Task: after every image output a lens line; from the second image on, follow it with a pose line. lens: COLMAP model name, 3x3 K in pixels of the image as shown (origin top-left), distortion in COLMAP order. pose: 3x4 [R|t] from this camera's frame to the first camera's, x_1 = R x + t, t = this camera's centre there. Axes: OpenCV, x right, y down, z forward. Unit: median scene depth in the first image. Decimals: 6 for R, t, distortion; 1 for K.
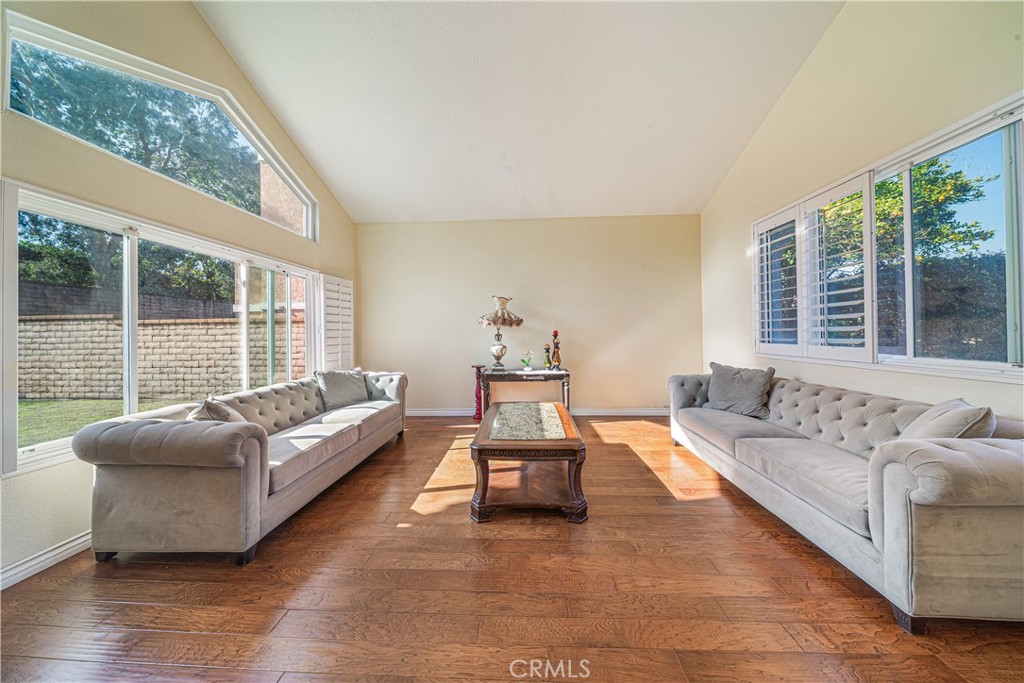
lens RADIAL K [[300.3, 0, 516.3], [0, 300.3, 334.5], [0, 0, 1]] dist [-0.001290, -0.000162]
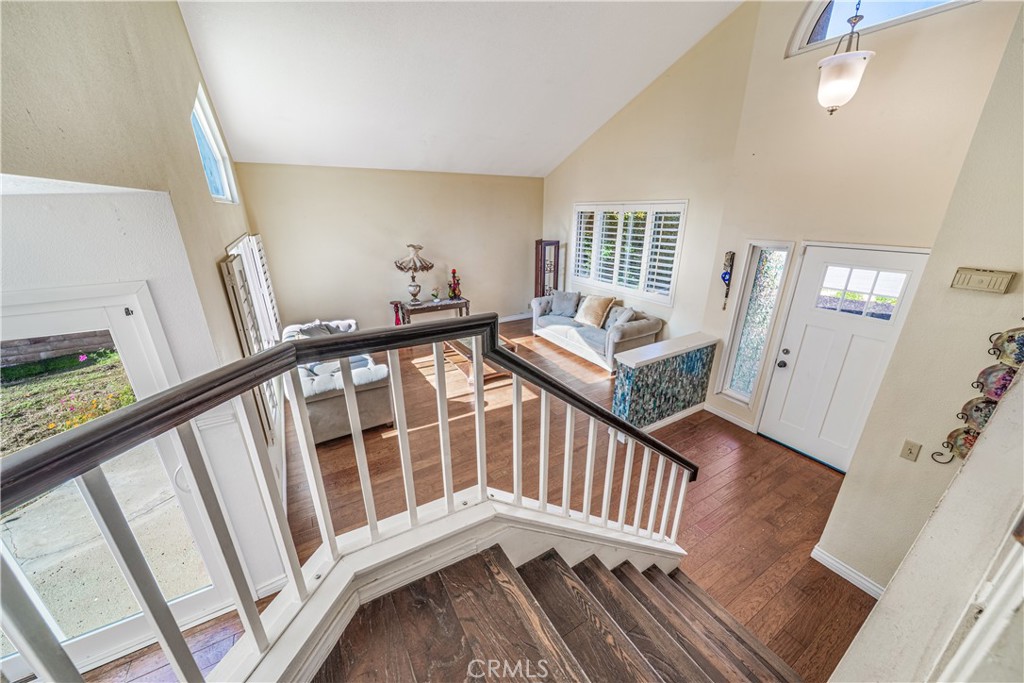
lens RADIAL K [[366.7, 0, 512.0], [0, 366.7, 341.5], [0, 0, 1]] dist [-0.000586, -0.000098]
pose [[0.839456, -0.175962, 0.514151, -0.650796], [-0.002939, 0.944642, 0.328090, -0.294082], [-0.543420, -0.276928, 0.792468, -0.603376]]
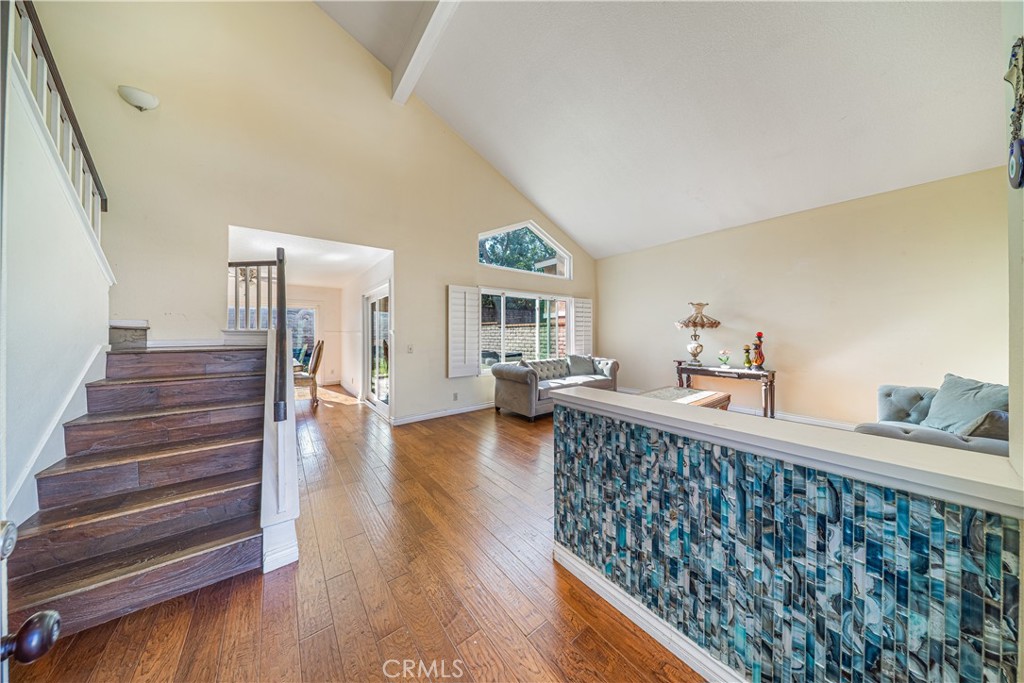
lens RADIAL K [[300.3, 0, 516.3], [0, 300.3, 334.5], [0, 0, 1]] dist [-0.001290, -0.000162]
pose [[0.648549, 0.013151, -0.761059, 0.455106], [-0.010703, 0.999909, 0.008158, -0.005527], [0.761097, 0.002855, 0.648631, -0.359812]]
